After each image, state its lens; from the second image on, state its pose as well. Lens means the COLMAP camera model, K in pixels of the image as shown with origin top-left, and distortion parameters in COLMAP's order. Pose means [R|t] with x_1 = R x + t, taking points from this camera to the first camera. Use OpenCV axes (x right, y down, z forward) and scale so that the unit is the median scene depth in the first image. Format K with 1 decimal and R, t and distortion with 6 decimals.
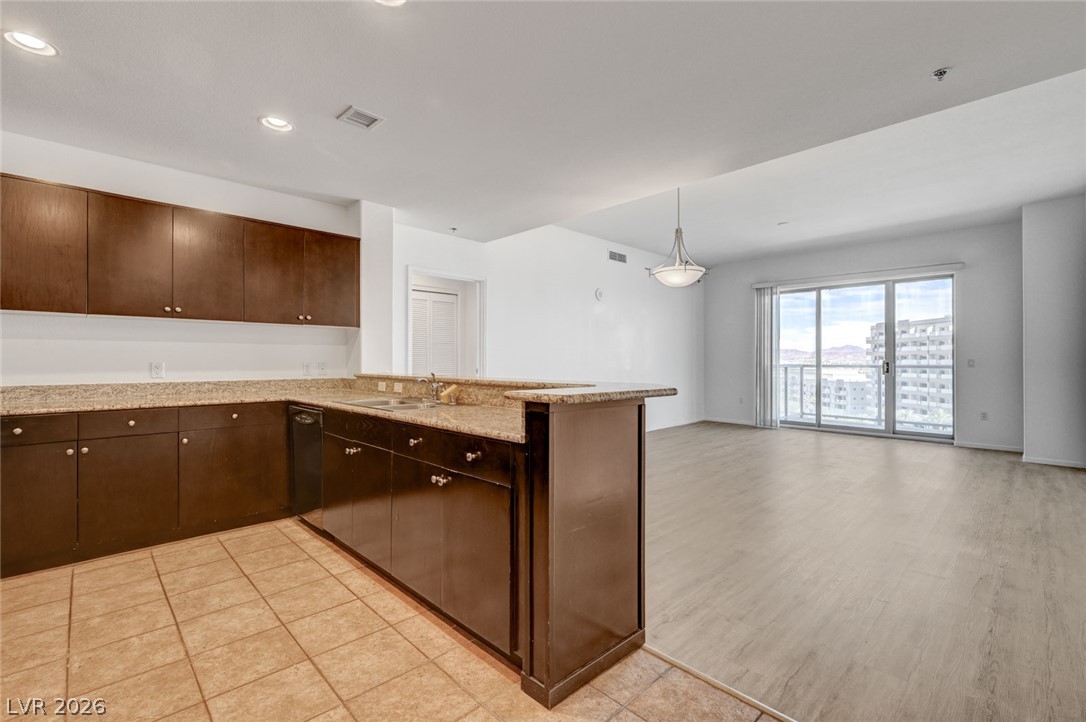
lens RADIAL K [[477.5, 0, 547.1], [0, 477.5, 358.2], [0, 0, 1]] dist [-0.000340, 0.000253]
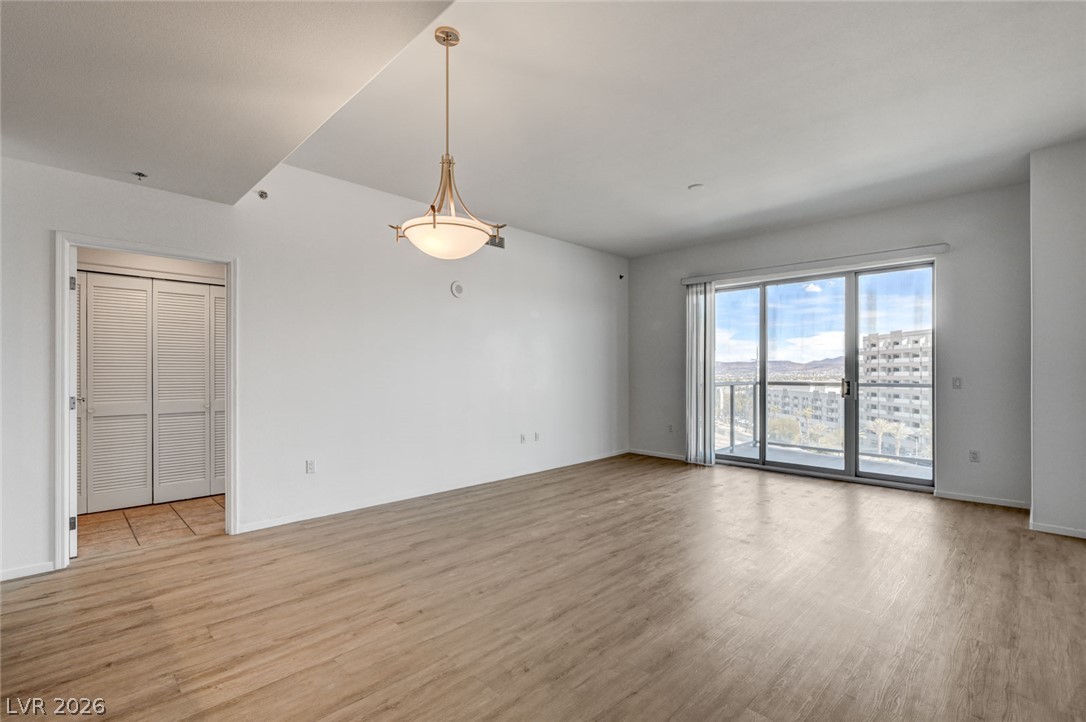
lens RADIAL K [[488.2, 0, 546.3], [0, 488.2, 372.1], [0, 0, 1]] dist [0.001276, 0.000207]
pose [[0.999831, -0.001734, 0.018275, 0.393265], [0.001664, 0.999991, 0.003813, -0.015708], [-0.018282, -0.003782, 0.999826, 0.422583]]
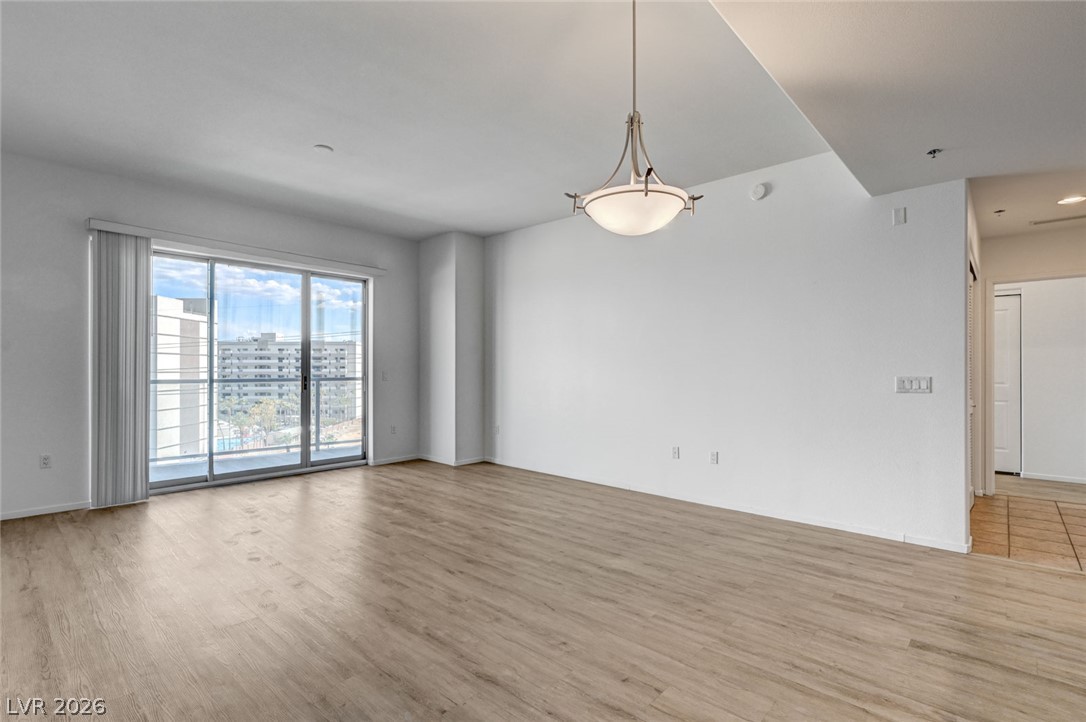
lens RADIAL K [[508.8, 0, 549.8], [0, 508.8, 360.2], [0, 0, 1]] dist [0.004870, 0.000467]
pose [[-0.064692, 0.014363, 0.997802, -0.245312], [-0.005987, 0.999873, -0.014781, -0.012683], [-0.997887, -0.006930, -0.064598, 1.147104]]
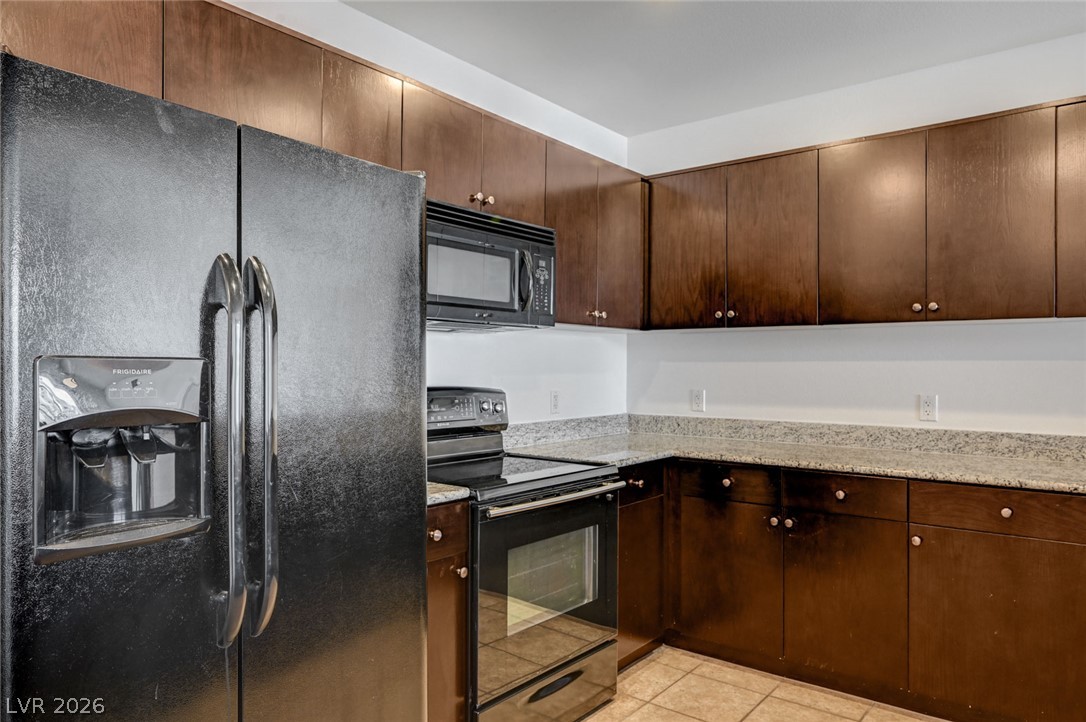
lens RADIAL K [[713.5, 0, 549.3], [0, 713.5, 366.9], [0, 0, 1]] dist [-0.000050, 0.001882]
pose [[0.131731, -0.000057, -0.991285, 0.012496], [0.003350, 0.999994, 0.000388, -0.023707], [0.991280, -0.003371, 0.131731, 0.332852]]
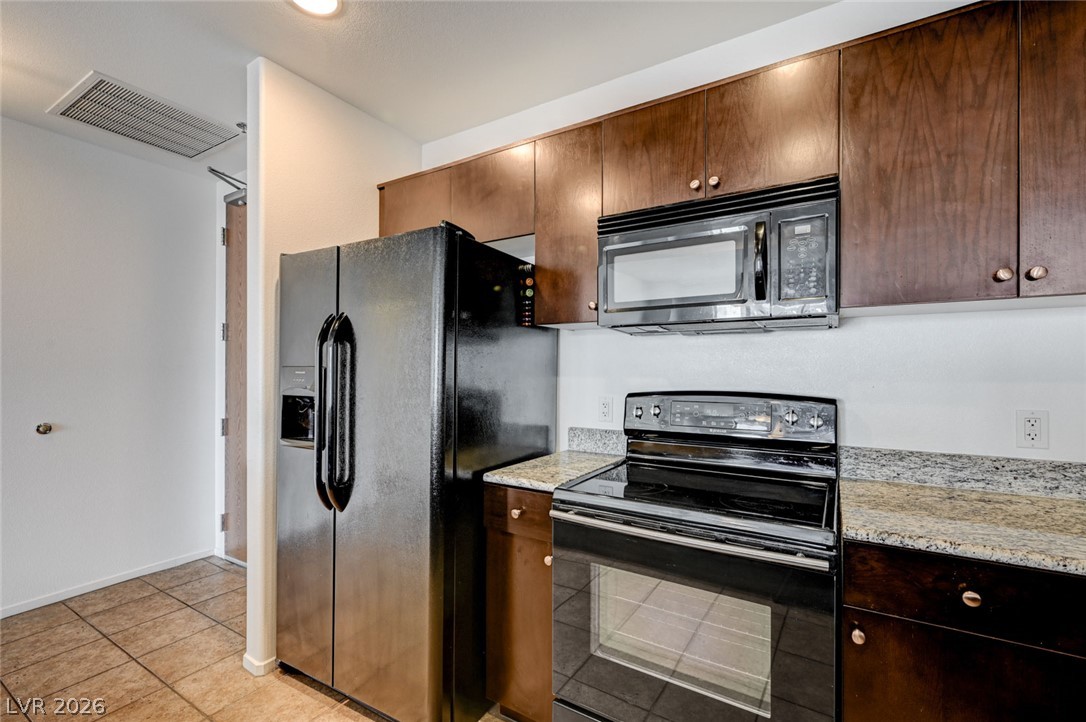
lens RADIAL K [[476.0, 0, 549.9], [0, 476.0, 367.6], [0, 0, 1]] dist [0.001129, 0.000292]
pose [[-0.968733, -0.000500, -0.248104, -0.406374], [0.000888, 0.999985, -0.005484, -0.024005], [0.248103, -0.005533, -0.968718, 0.692767]]
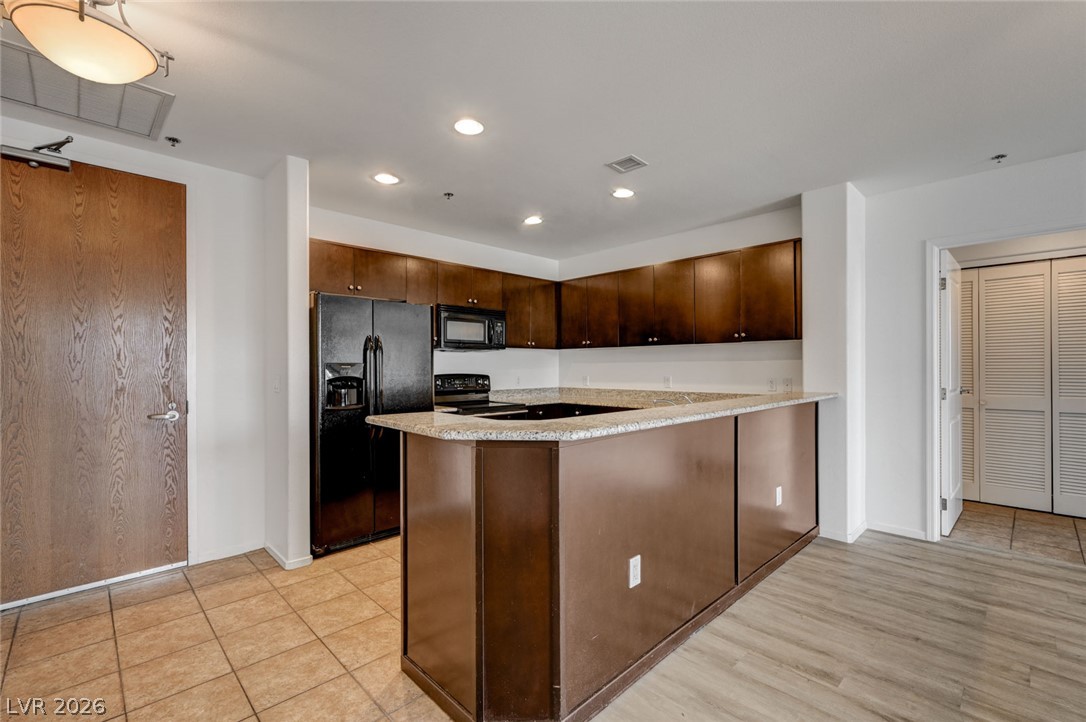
lens RADIAL K [[476.0, 0, 549.9], [0, 476.0, 367.6], [0, 0, 1]] dist [0.001129, 0.000292]
pose [[0.008273, -0.000346, -0.999966, 0.474907], [0.010478, 0.999945, -0.000259, -0.017214], [0.999911, -0.010475, 0.008277, 0.526057]]
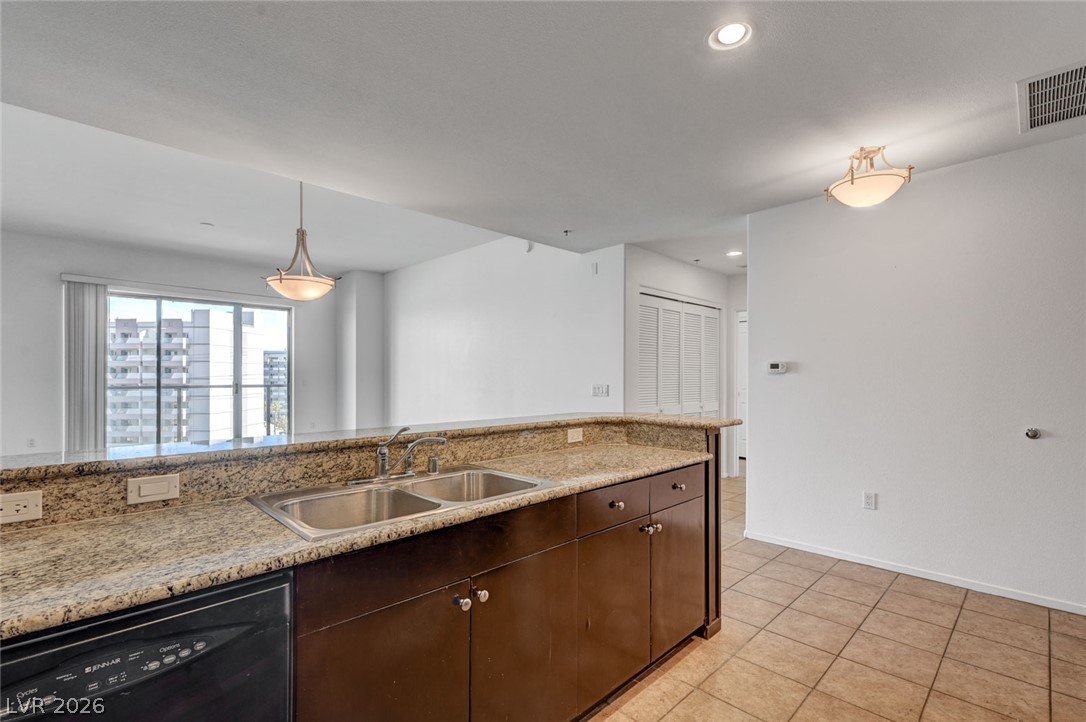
lens RADIAL K [[489.1, 0, 544.7], [0, 489.1, 372.5], [0, 0, 1]] dist [0.001250, 0.000336]
pose [[0.000827, 0.004466, 0.999990, -0.584789], [-0.006391, 0.999970, -0.004460, -0.024480], [-0.999979, -0.006388, 0.000855, 0.592172]]
